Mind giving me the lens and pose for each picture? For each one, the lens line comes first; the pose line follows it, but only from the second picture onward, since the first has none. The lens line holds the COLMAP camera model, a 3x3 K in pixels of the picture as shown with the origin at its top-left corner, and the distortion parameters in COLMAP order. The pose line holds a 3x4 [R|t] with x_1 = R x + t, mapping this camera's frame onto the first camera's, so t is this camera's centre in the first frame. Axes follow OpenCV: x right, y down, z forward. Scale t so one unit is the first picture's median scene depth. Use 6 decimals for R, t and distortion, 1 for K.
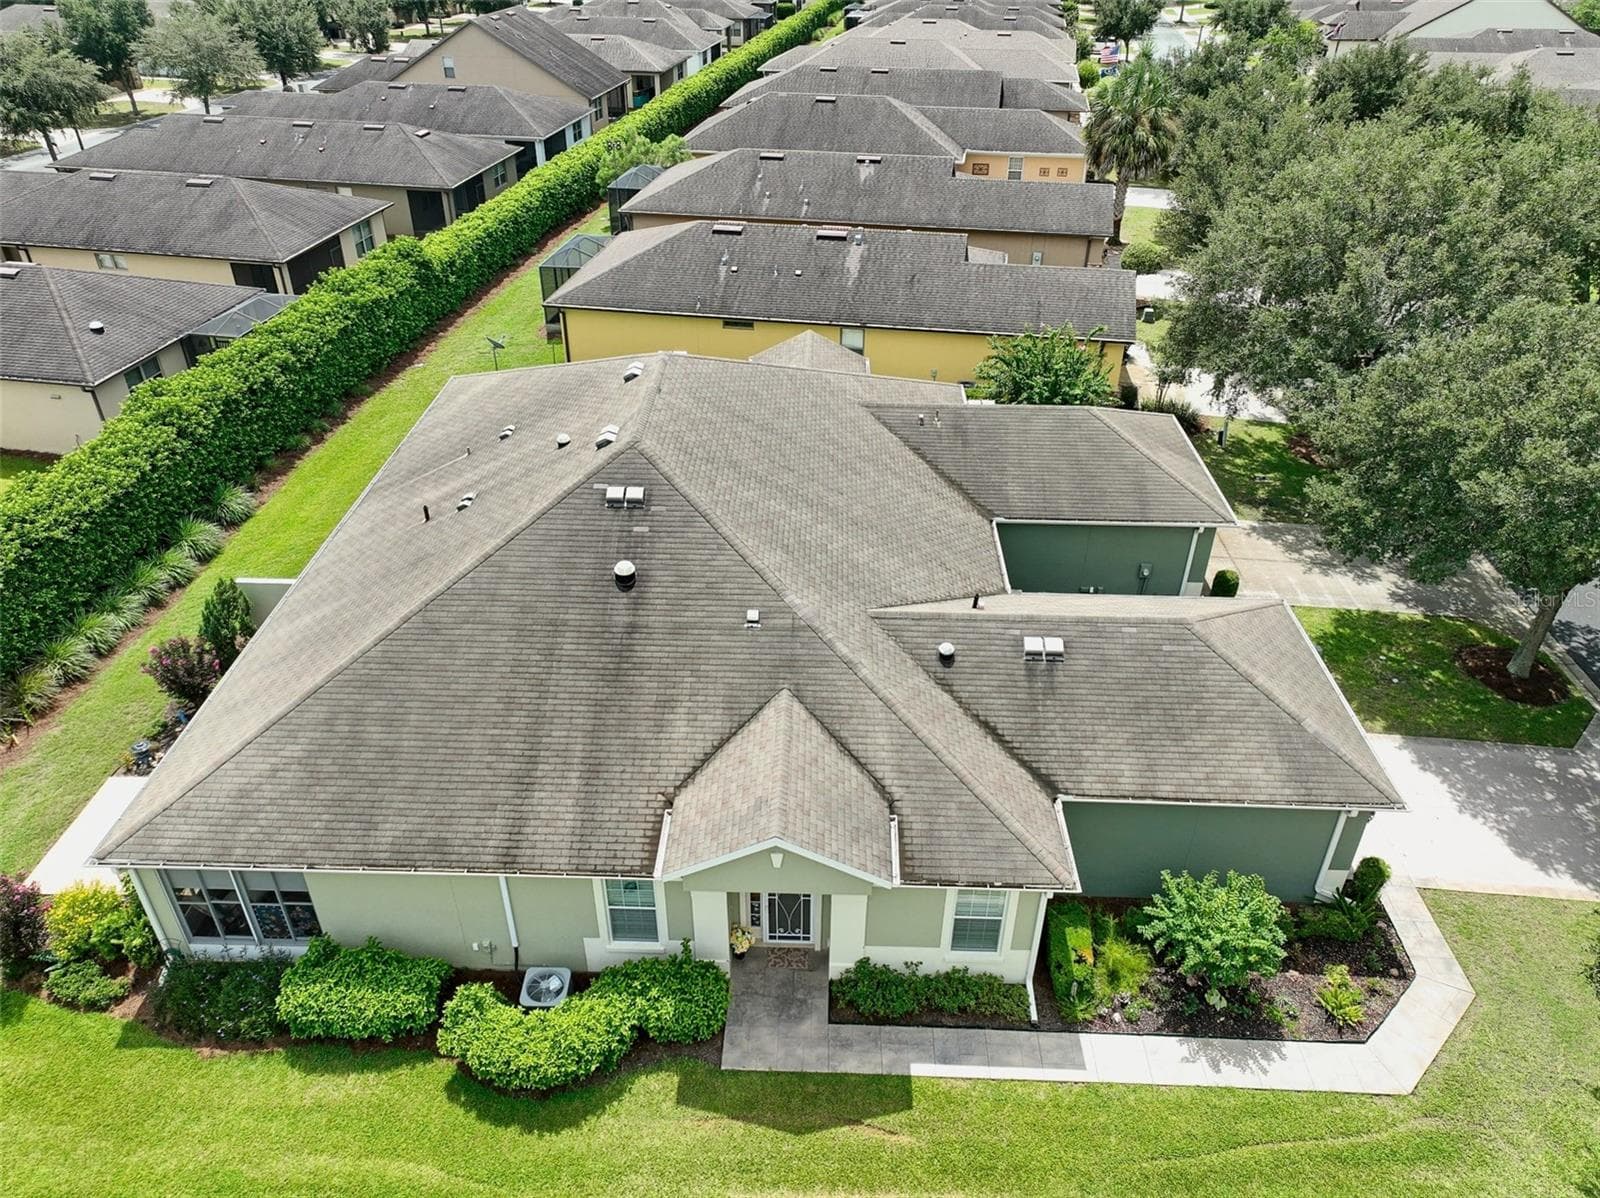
lens RADIAL K [[1127.3, 0, 795.2], [0, 1127.3, 592.1], [0, 0, 1]] dist [0.005789, 0.007410]
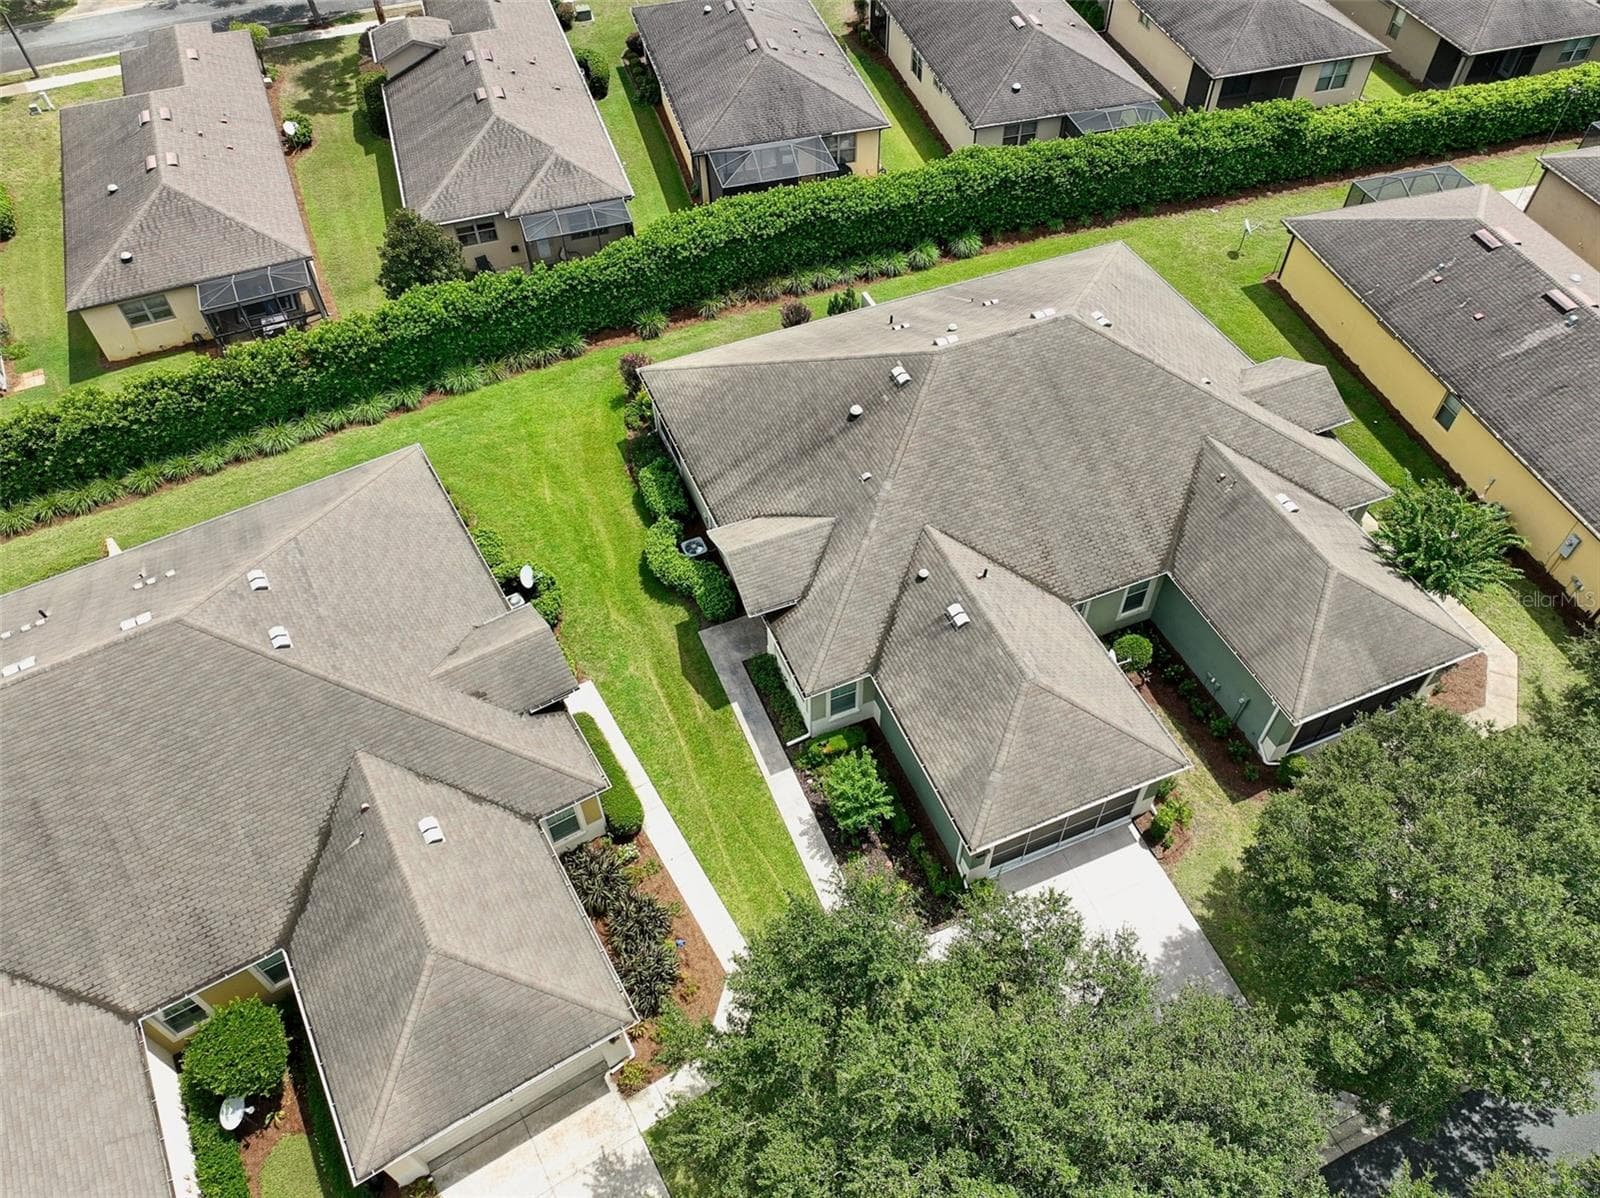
lens RADIAL K [[1127.3, 0, 795.2], [0, 1127.3, 592.1], [0, 0, 1]] dist [0.005789, 0.007410]
pose [[0.407947, 0.685138, -0.603461, 0.759072], [-0.477998, 0.723411, 0.498191, -0.462646], [0.777880, 0.085218, 0.622608, -0.078759]]
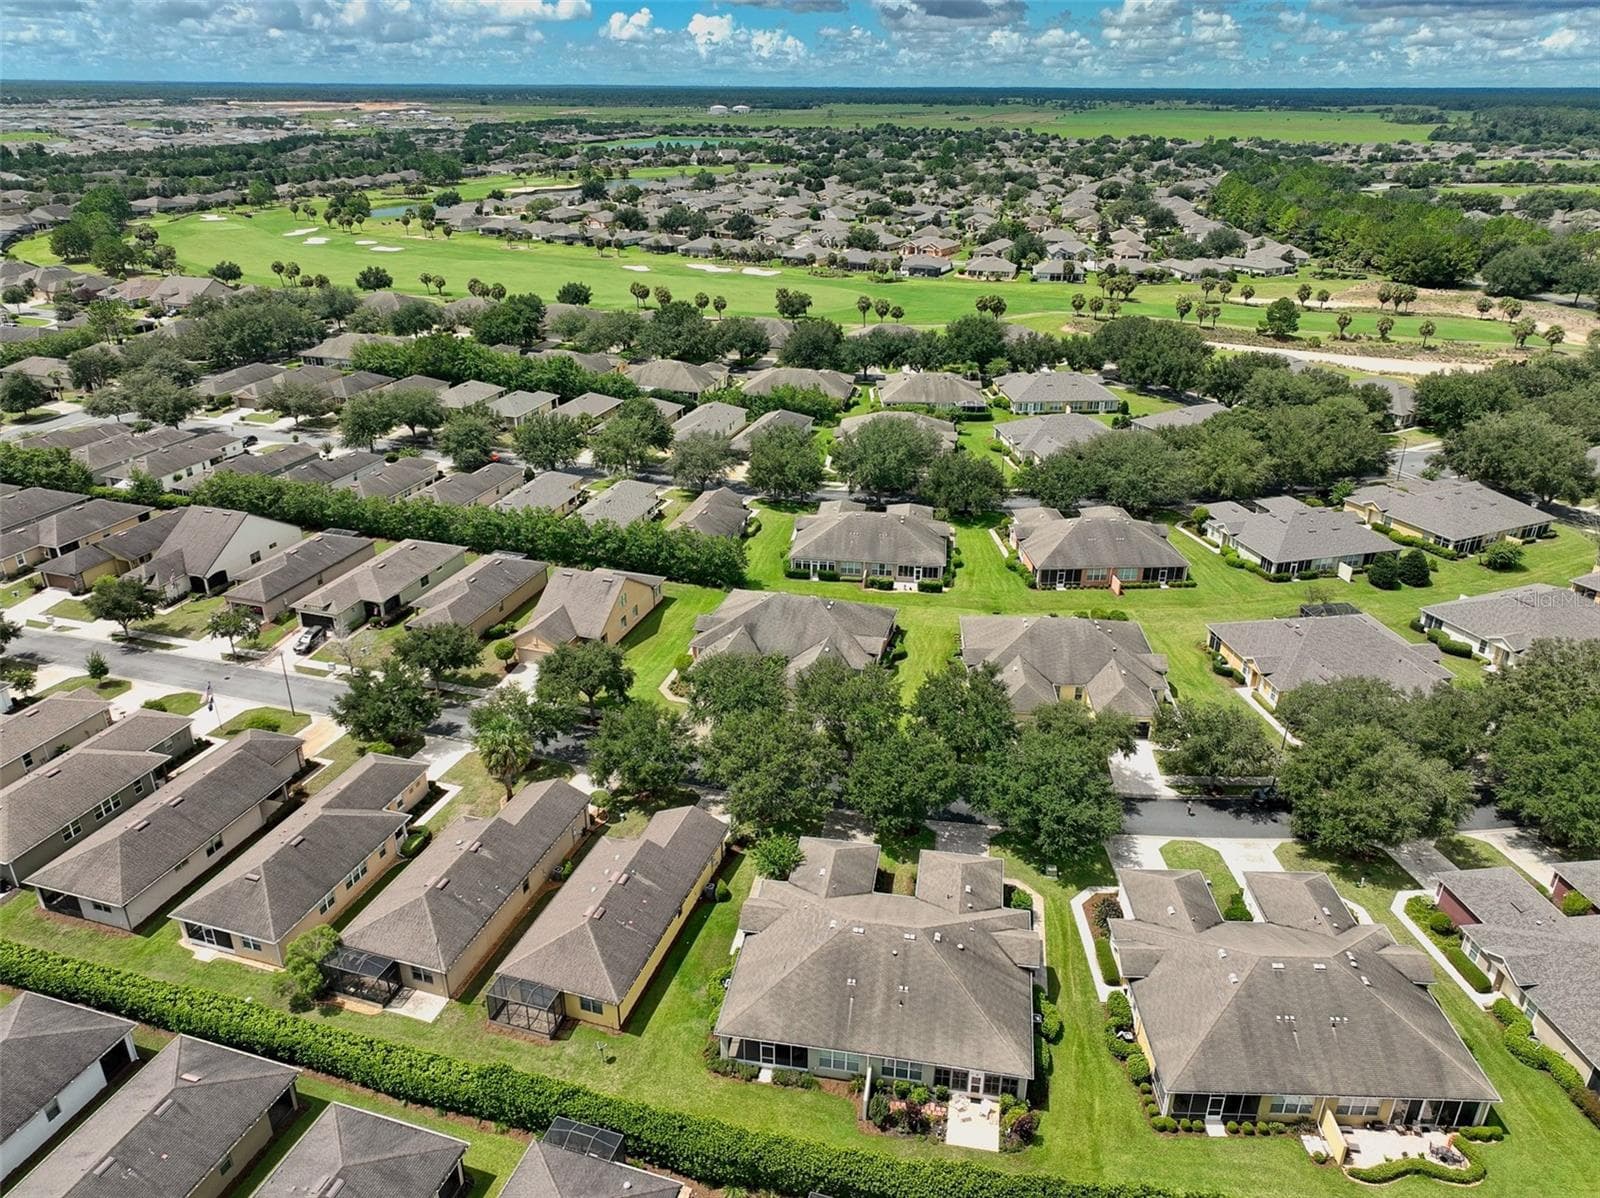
lens RADIAL K [[1127.3, 0, 795.2], [0, 1127.3, 592.1], [0, 0, 1]] dist [0.005789, 0.007410]
pose [[0.136476, -0.409559, 0.902018, -2.316766], [0.535157, 0.796724, 0.280780, -1.709442], [-0.833655, 0.444401, 0.327912, -0.217871]]
